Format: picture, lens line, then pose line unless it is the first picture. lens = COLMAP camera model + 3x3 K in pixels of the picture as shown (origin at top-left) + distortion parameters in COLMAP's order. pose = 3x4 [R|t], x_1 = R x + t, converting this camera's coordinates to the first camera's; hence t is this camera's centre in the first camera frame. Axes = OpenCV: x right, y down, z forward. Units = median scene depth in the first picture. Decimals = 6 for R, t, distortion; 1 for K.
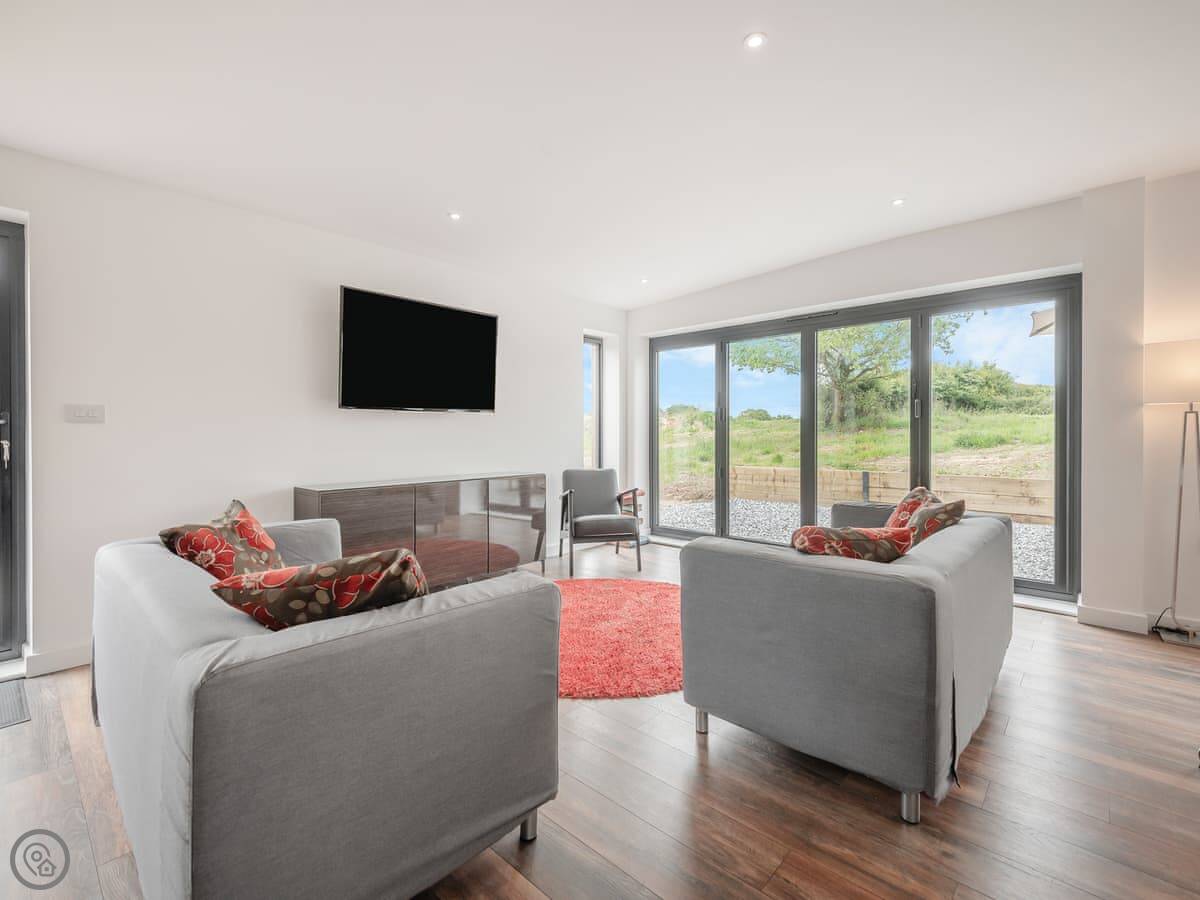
lens RADIAL K [[539.4, 0, 597.1], [0, 539.4, 429.7], [0, 0, 1]] dist [0.063384, -0.028453]
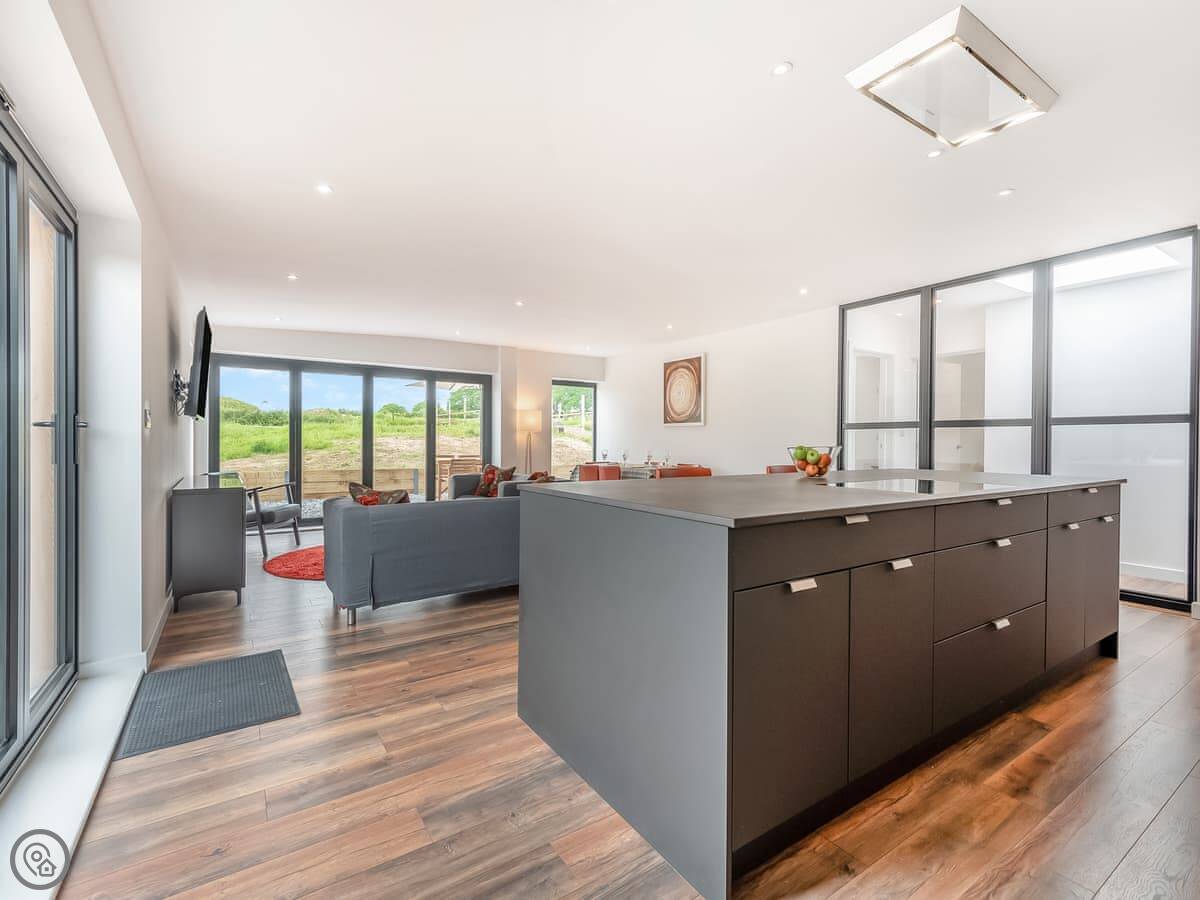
lens RADIAL K [[540.9, 0, 608.7], [0, 540.9, 444.0], [0, 0, 1]] dist [0.002602, -0.000033]
pose [[0.243712, 0.000433, 0.969848, -0.905662], [-0.012214, 0.999922, 0.002623, 0.001722], [-0.969771, -0.012485, 0.243698, -0.044344]]
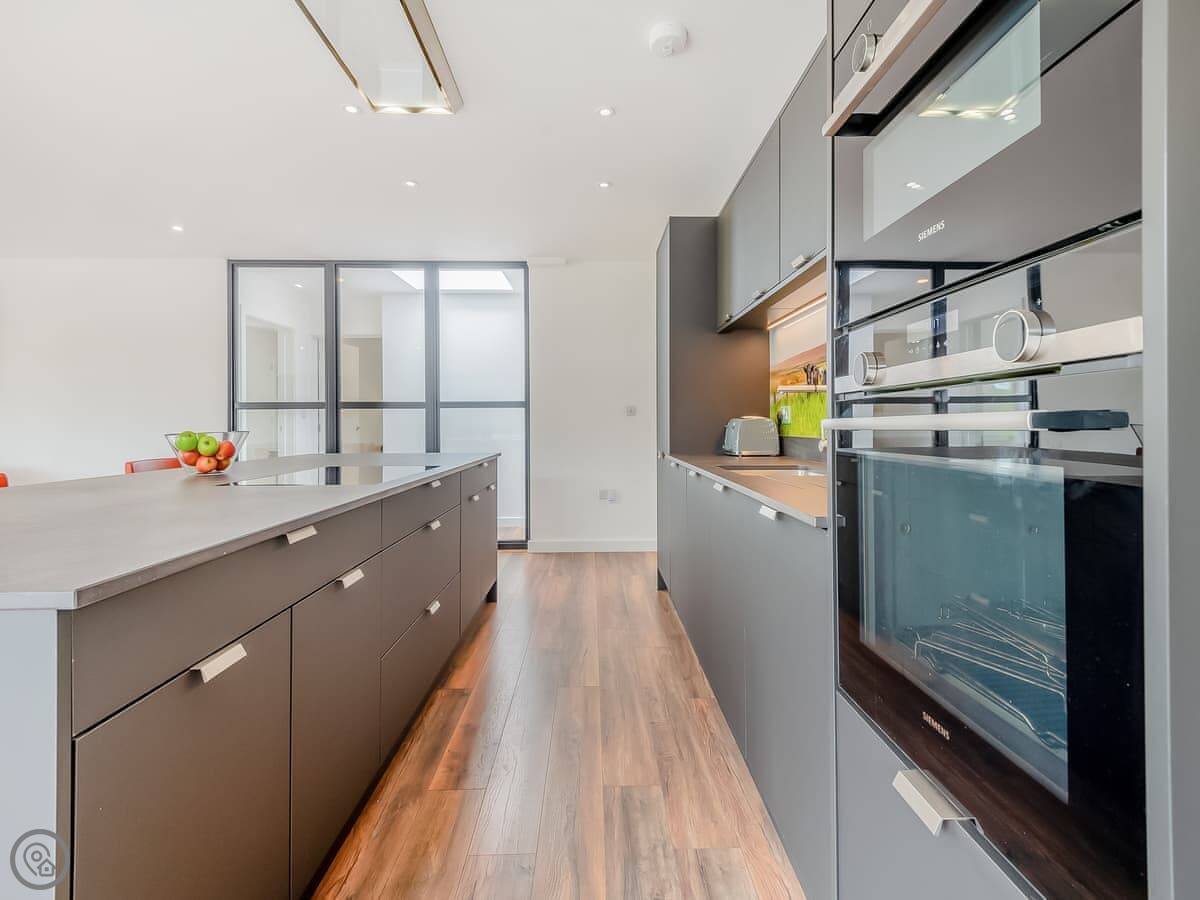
lens RADIAL K [[553.2, 0, 602.0], [0, 553.2, 423.6], [0, 0, 1]] dist [0.040500, -0.022687]
pose [[-0.684843, 0.006421, 0.728663, -0.828666], [0.002684, 0.999977, -0.006289, 0.000514], [-0.728686, -0.002351, -0.684844, -0.040209]]
